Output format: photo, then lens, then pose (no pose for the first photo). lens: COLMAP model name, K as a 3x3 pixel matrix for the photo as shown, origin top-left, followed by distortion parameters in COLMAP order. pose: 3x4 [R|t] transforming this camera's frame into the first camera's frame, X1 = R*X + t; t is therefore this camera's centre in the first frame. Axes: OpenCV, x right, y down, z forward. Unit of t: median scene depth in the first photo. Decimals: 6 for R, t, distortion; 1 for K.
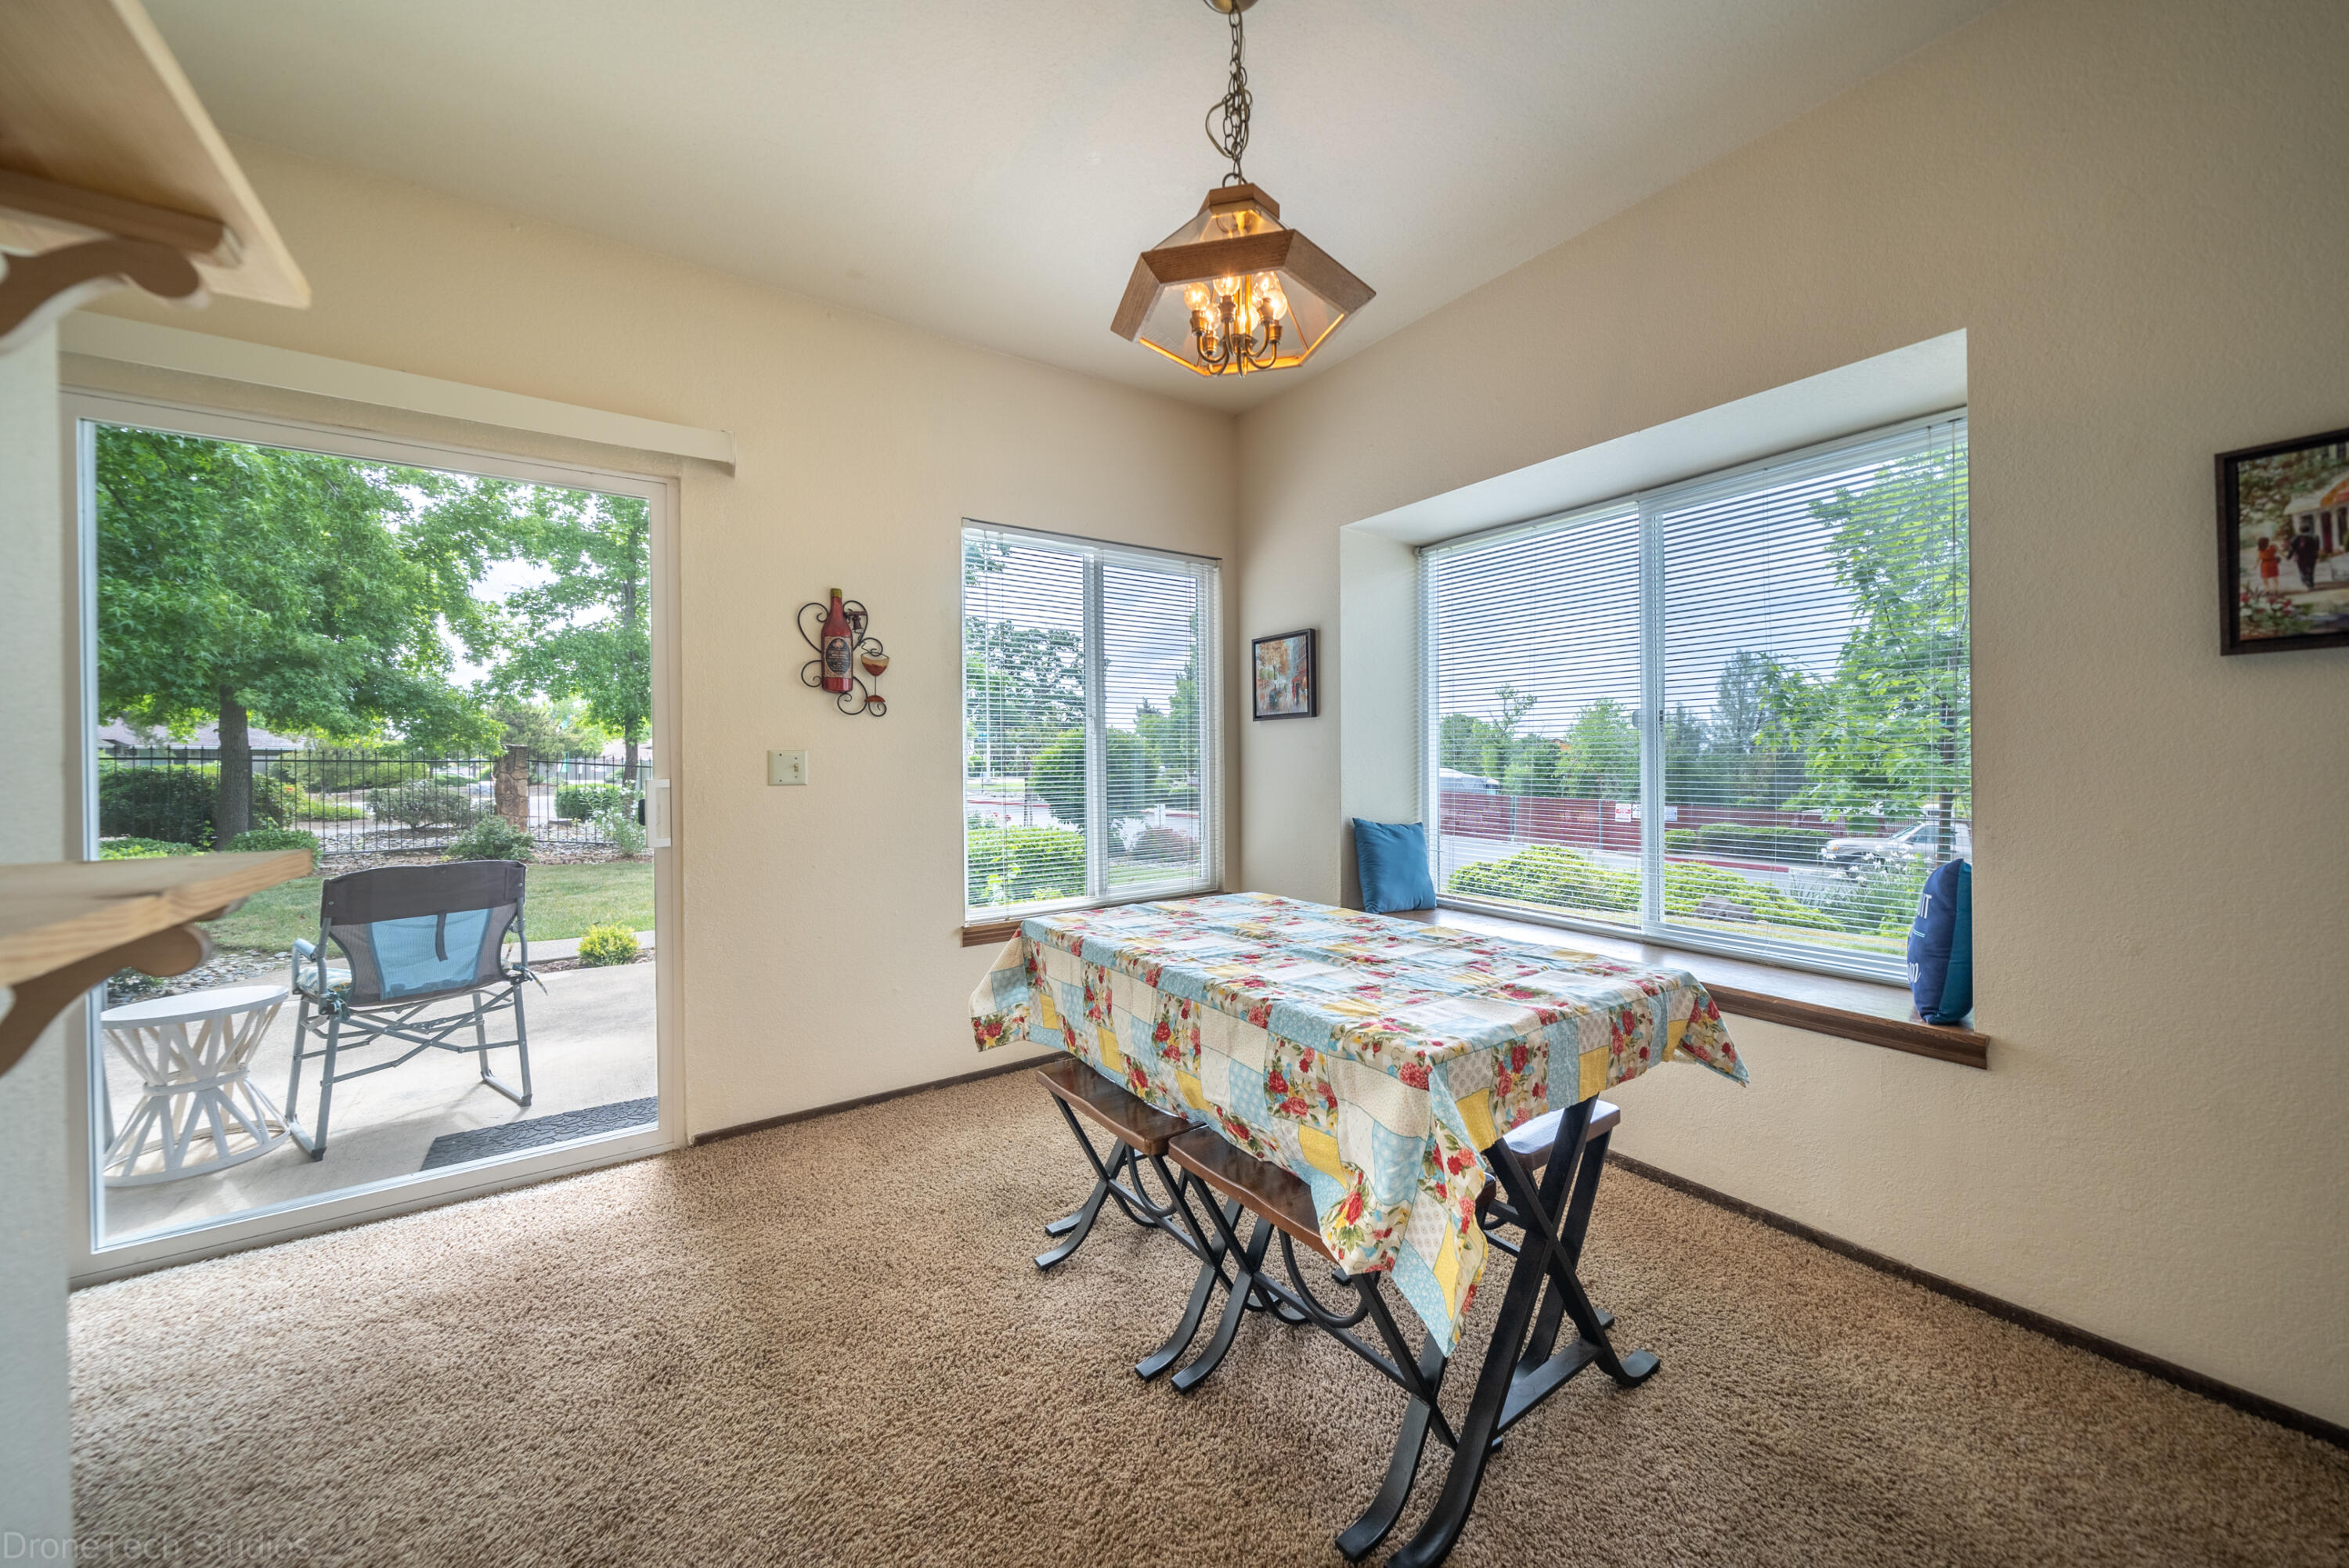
lens RADIAL K [[815.0, 0, 1172.3], [0, 815.0, 768.6], [0, 0, 1]] dist [0.000518, -0.000055]
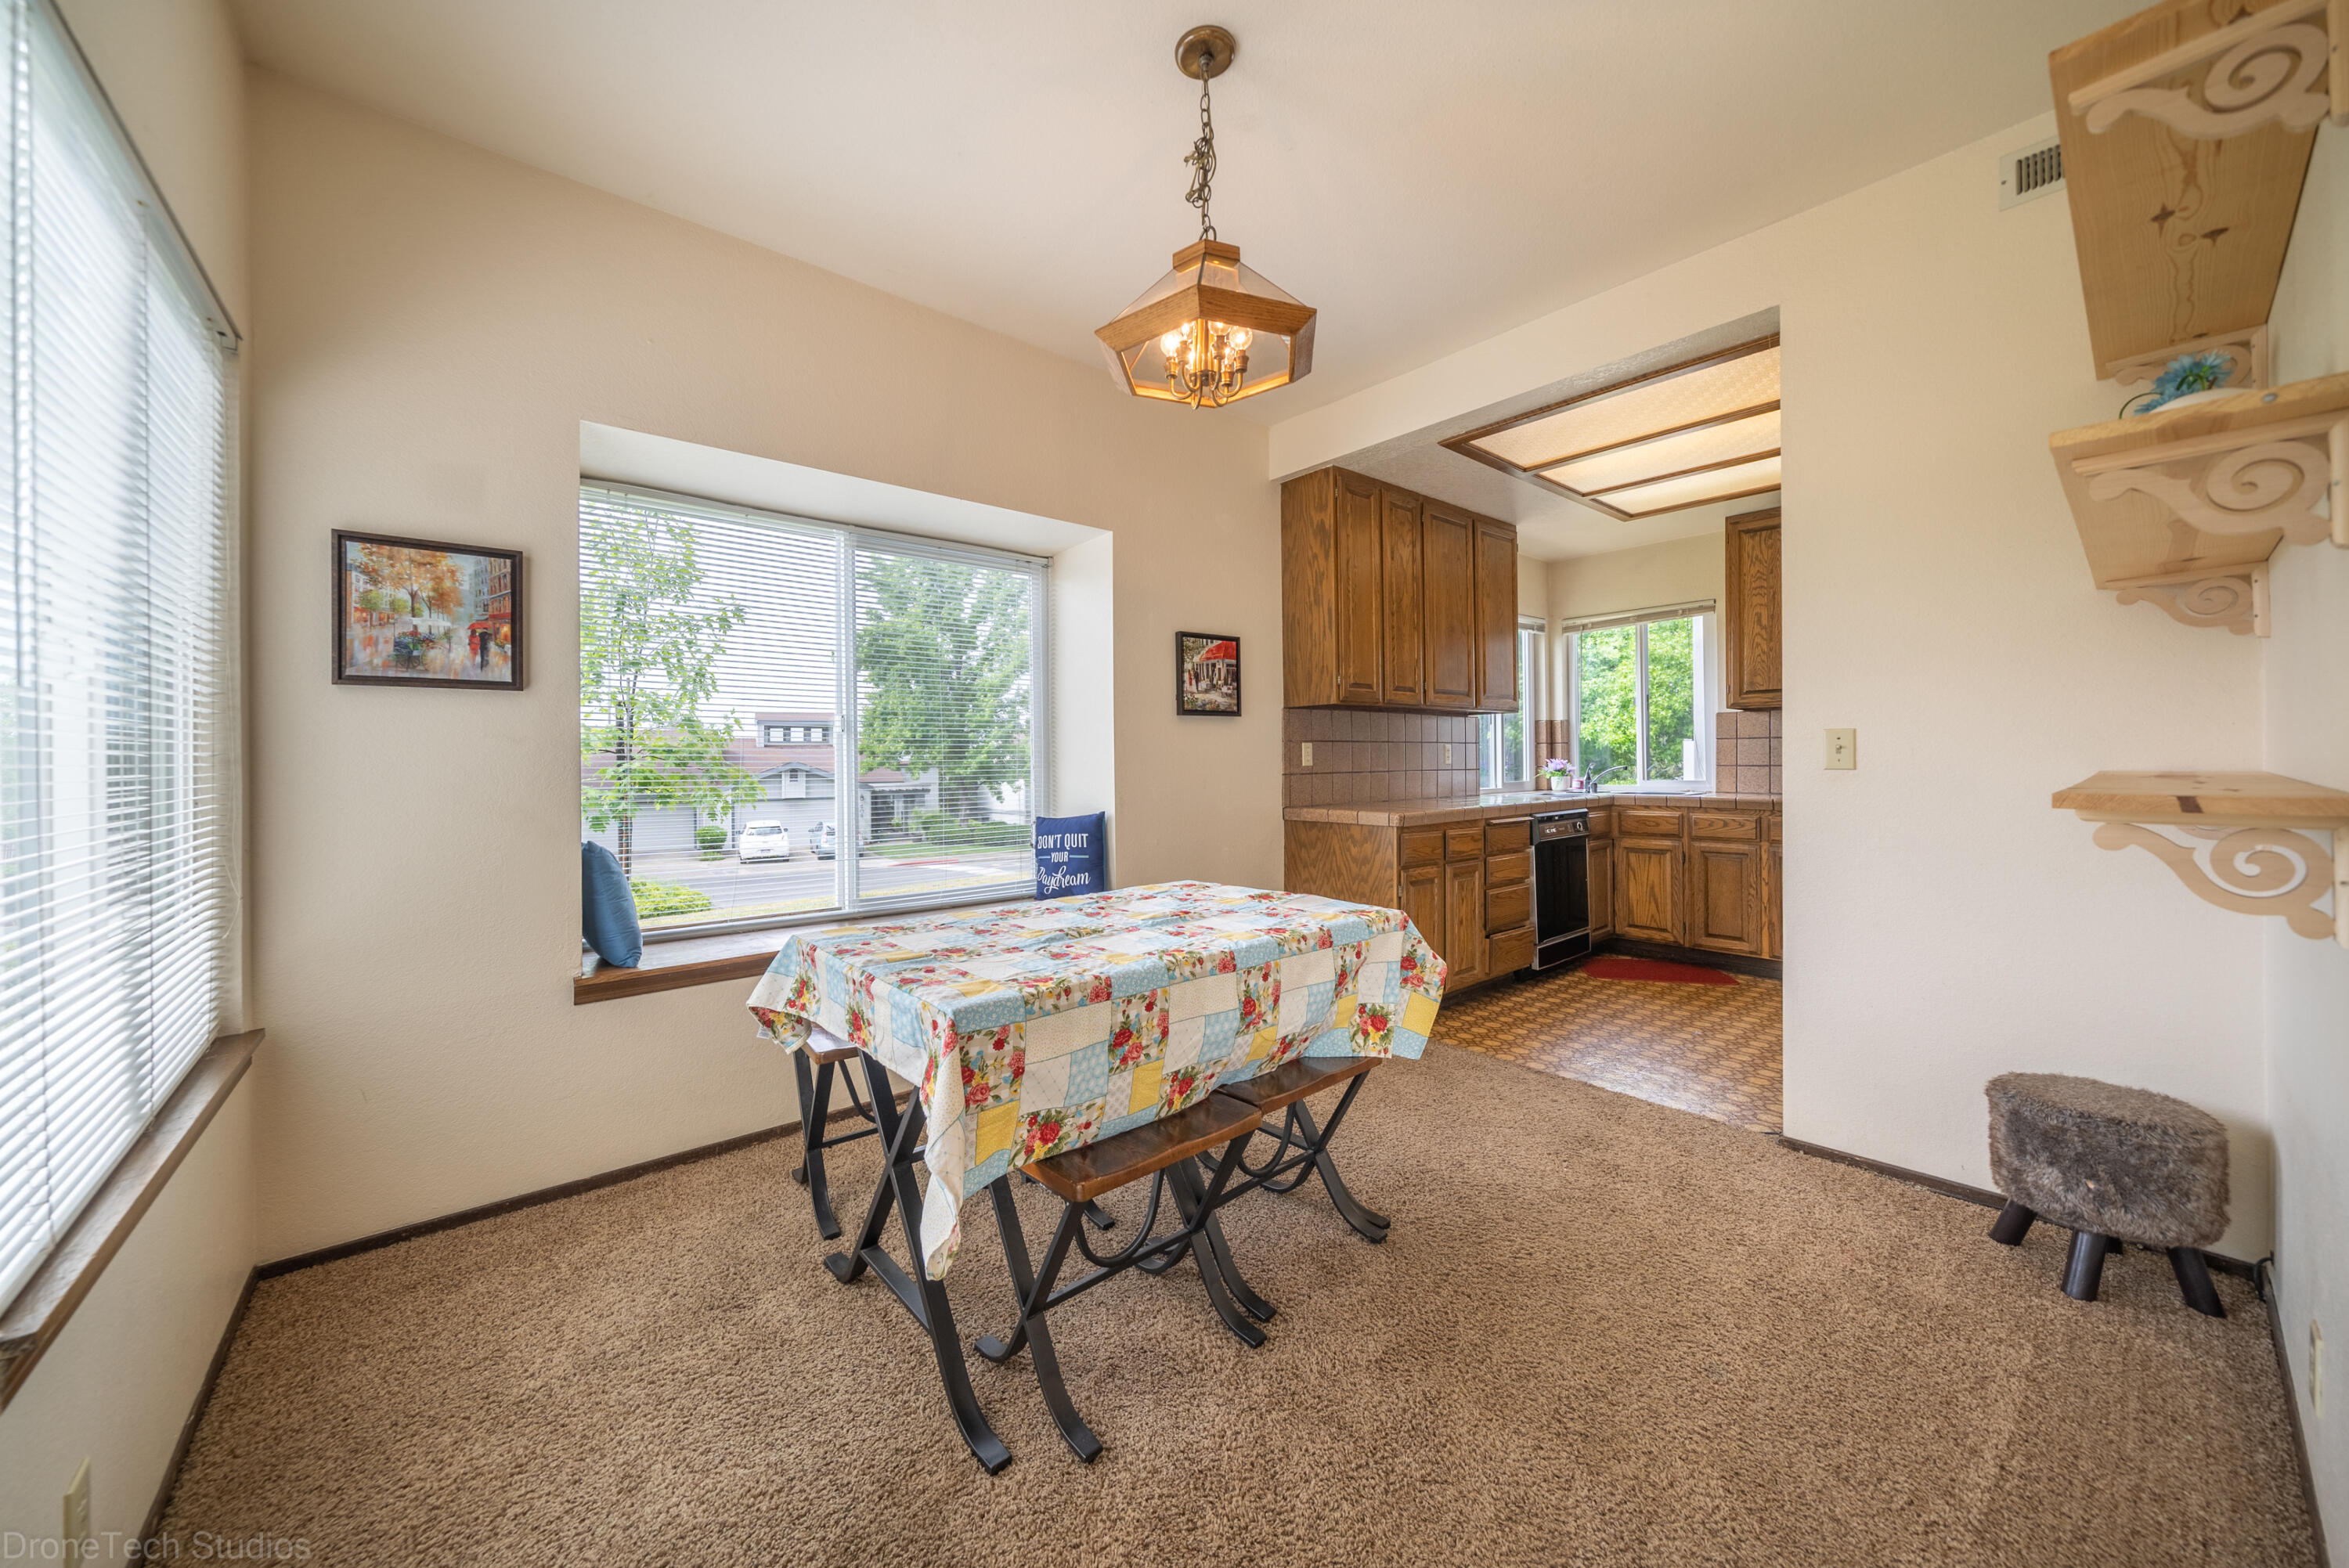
lens RADIAL K [[833.1, 0, 1136.5], [0, 833.1, 759.7], [0, 0, 1]] dist [-0.001067, -0.000055]
pose [[-0.063425, 0.006145, 0.997968, -0.632447], [0.015504, 0.999866, -0.005172, 0.002259], [-0.997866, 0.015145, -0.063512, 0.699191]]
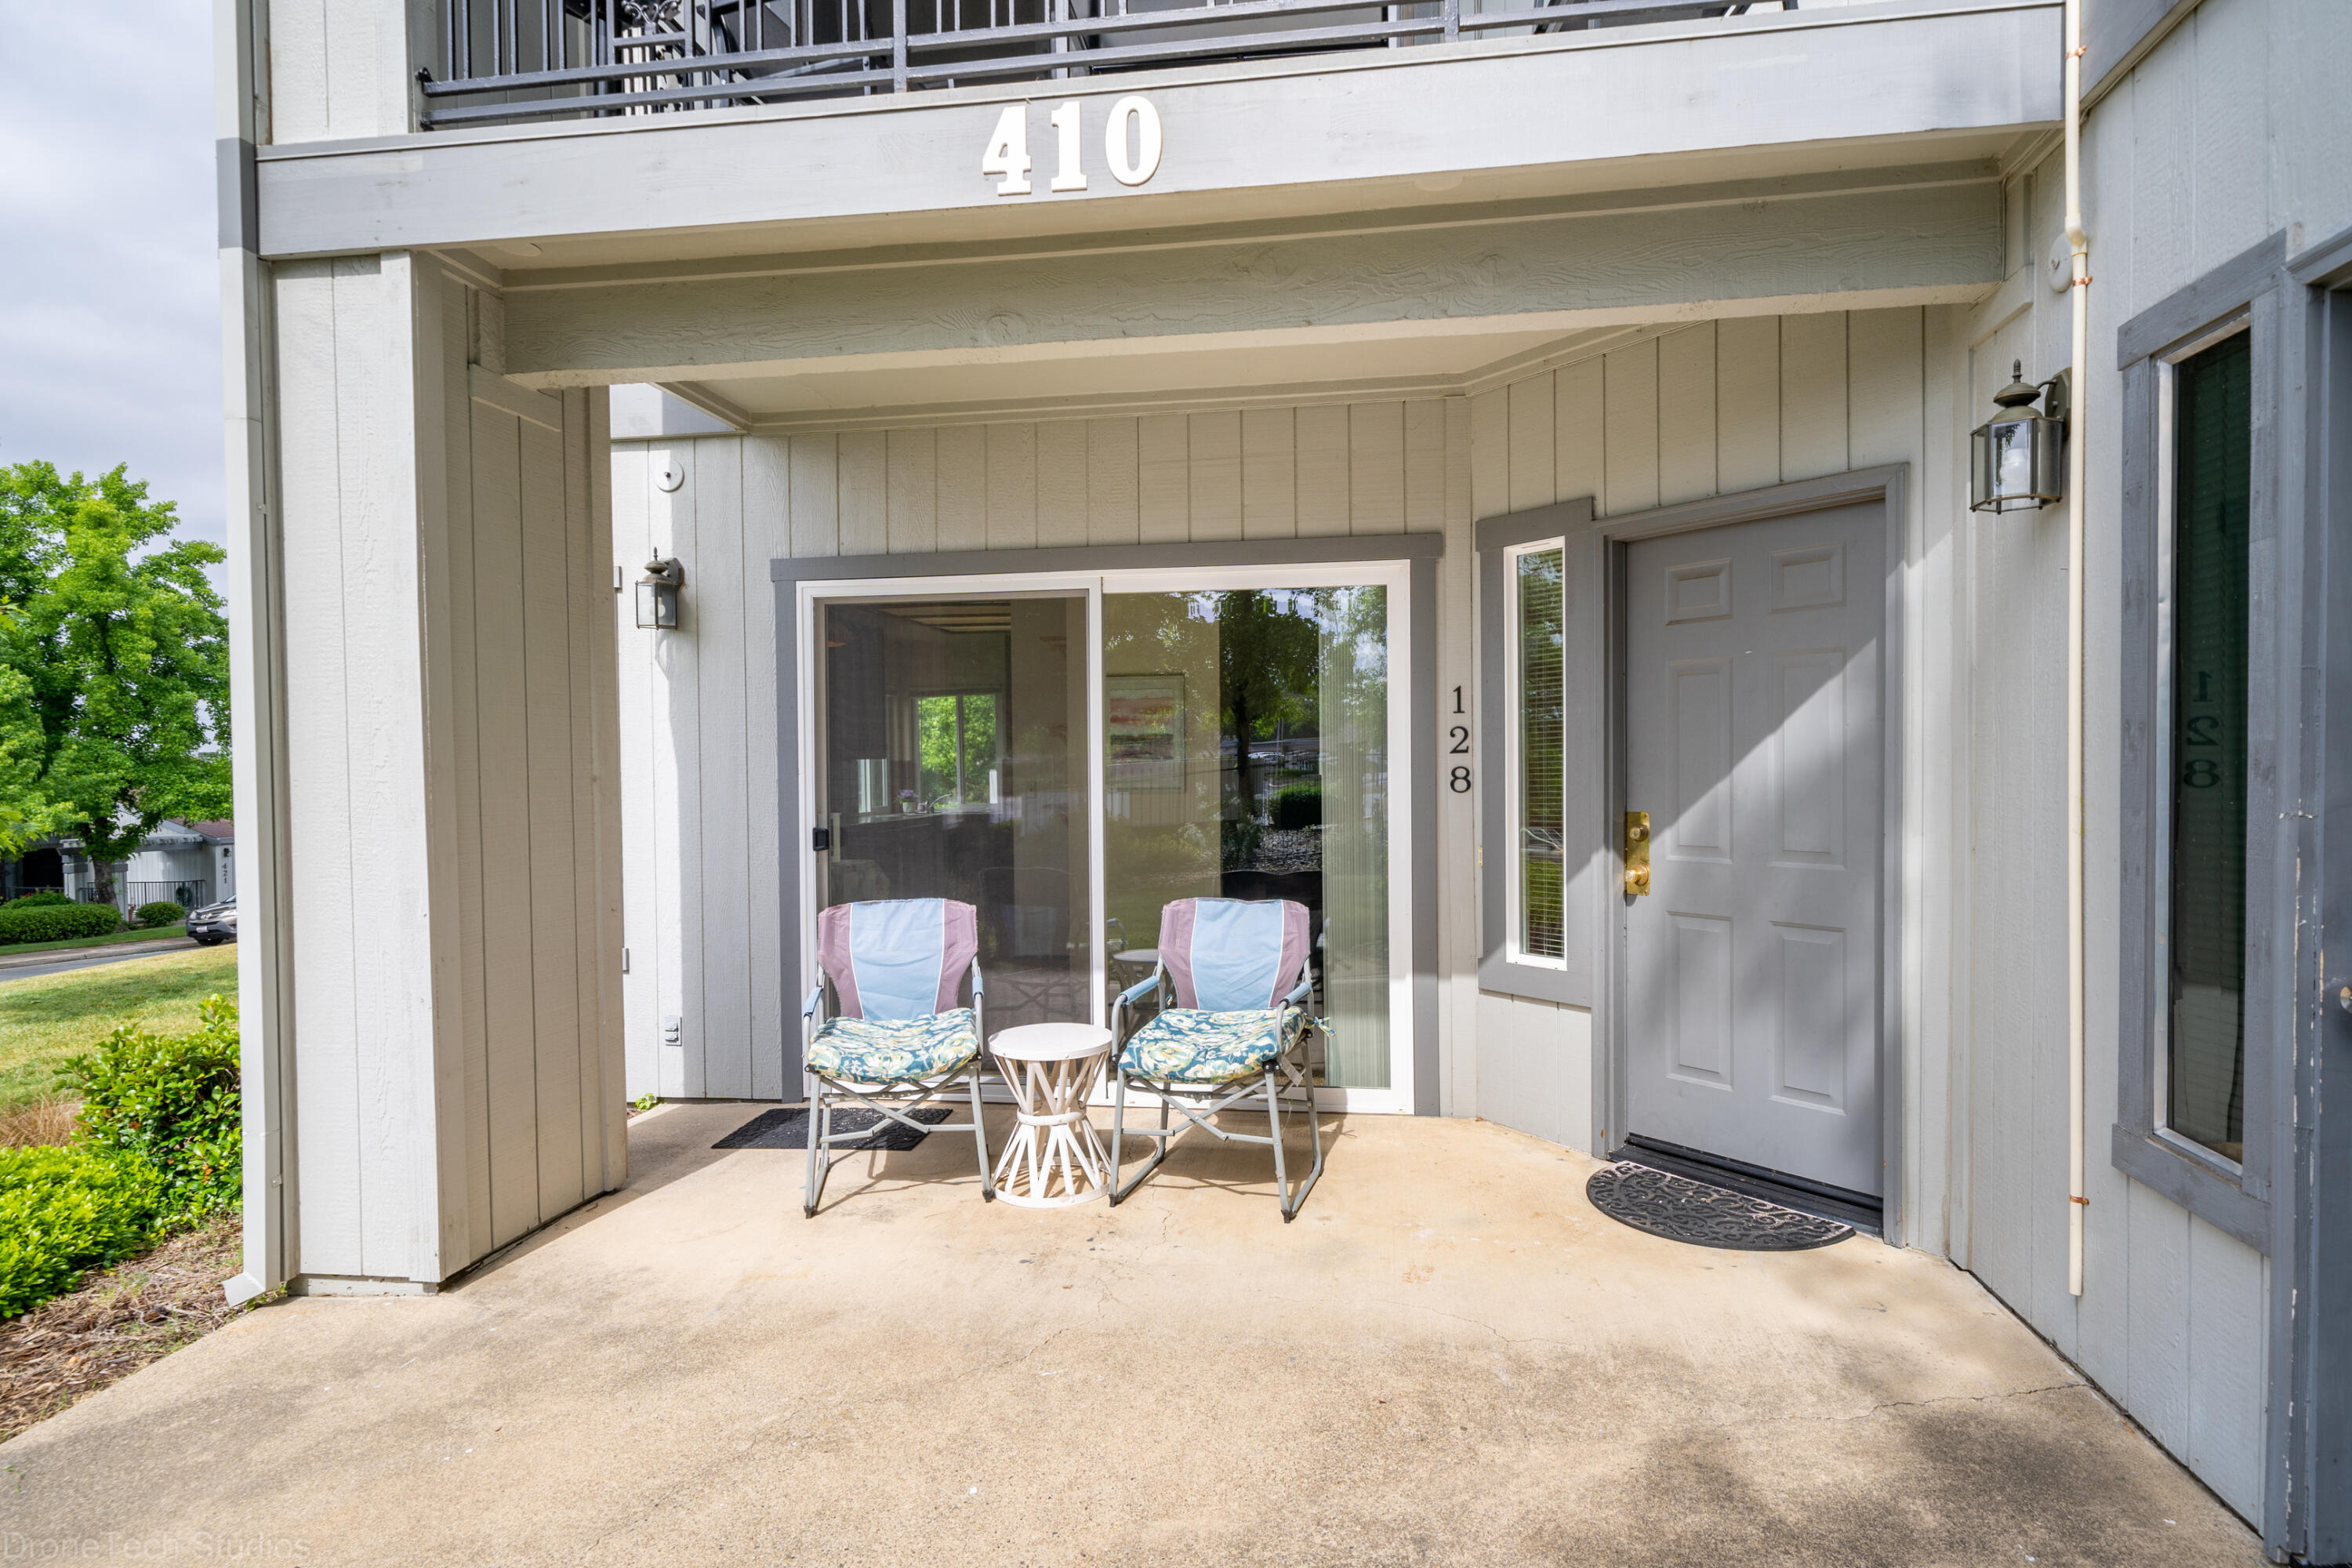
lens RADIAL K [[1270.2, 0, 1176.0], [0, 1270.2, 784.0], [0, 0, 1]] dist [0.025233, -0.009484]
pose [[-0.702151, 0.000433, 0.712028, -2.318117], [0.017303, 0.999715, 0.016455, -0.067037], [-0.711818, 0.023874, -0.701958, 1.885076]]
